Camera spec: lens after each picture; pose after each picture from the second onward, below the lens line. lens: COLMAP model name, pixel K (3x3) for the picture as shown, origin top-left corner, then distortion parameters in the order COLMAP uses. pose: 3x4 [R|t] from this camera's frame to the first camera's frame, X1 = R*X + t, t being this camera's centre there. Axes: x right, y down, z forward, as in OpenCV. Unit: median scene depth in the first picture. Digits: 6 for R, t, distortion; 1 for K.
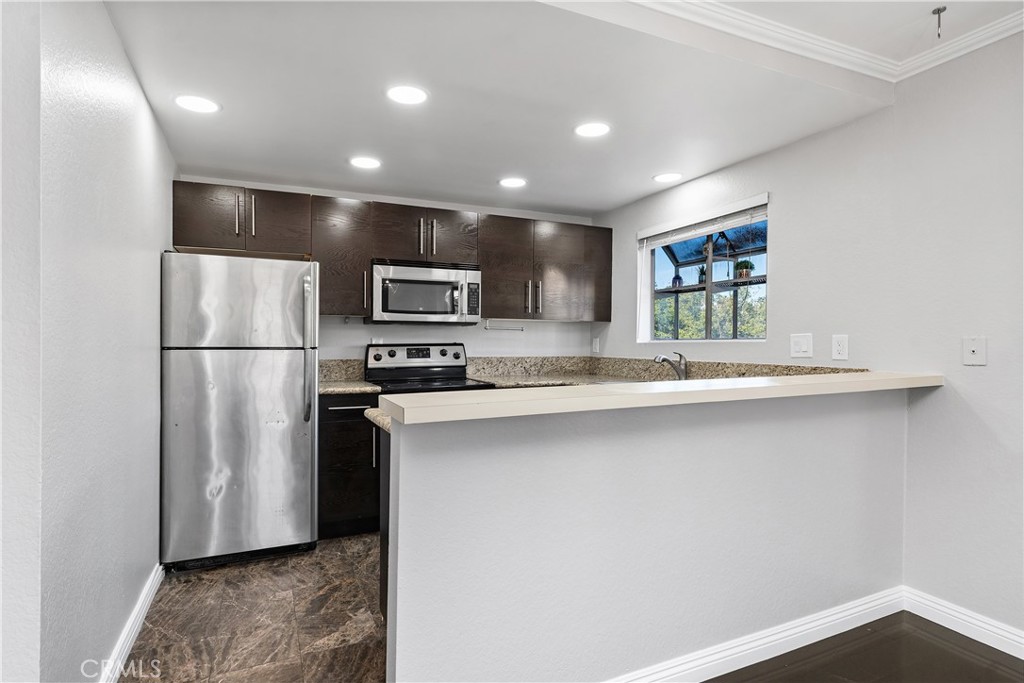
lens RADIAL K [[520.4, 0, 501.2], [0, 520.4, 340.7], [0, 0, 1]] dist [0.000879, -0.000223]
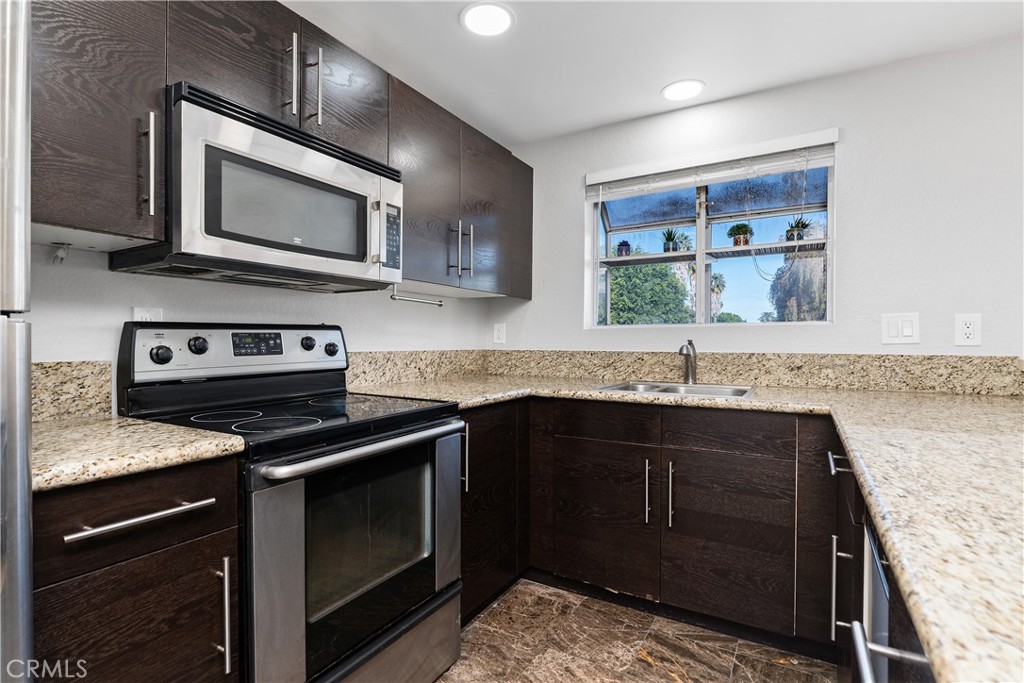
lens RADIAL K [[495.7, 0, 503.0], [0, 495.7, 346.8], [0, 0, 1]] dist [-0.002853, -0.001620]
pose [[0.820503, -0.007111, 0.571598, -0.240884], [-0.002402, 0.999871, 0.015887, 0.019445], [-0.571637, -0.014409, 0.820380, 0.543416]]
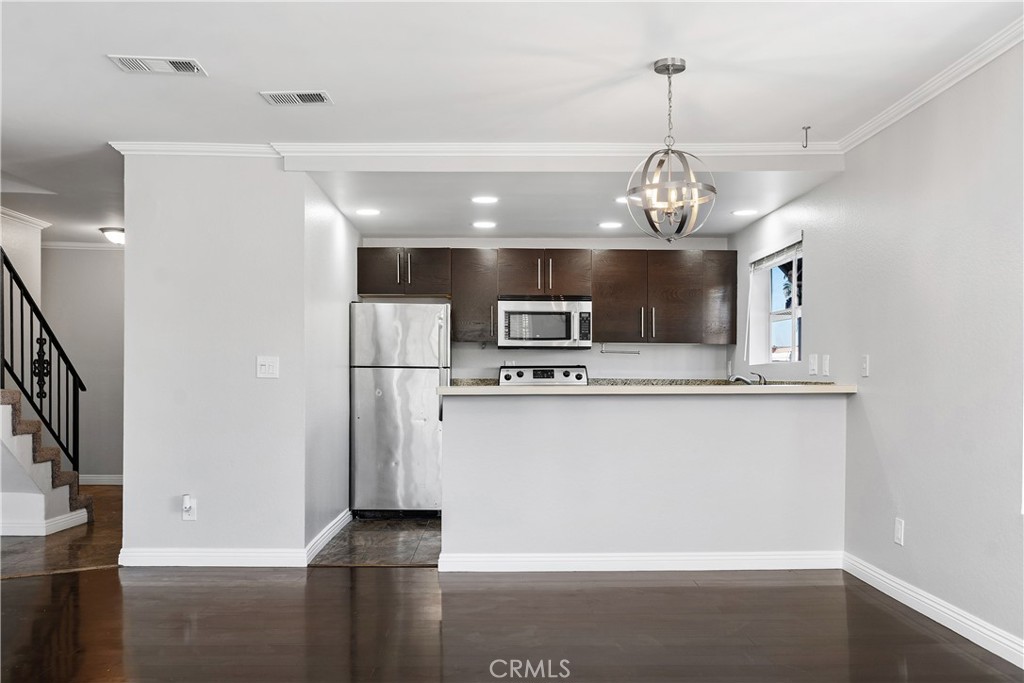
lens RADIAL K [[837.2, 0, 512.5], [0, 837.2, 375.1], [0, 0, 1]] dist [-0.001807, 0.000818]
pose [[0.918954, 0.004179, -0.394342, 0.522128], [-0.002993, 0.999989, 0.003622, 0.020585], [0.394353, -0.002148, 0.918957, -0.740363]]
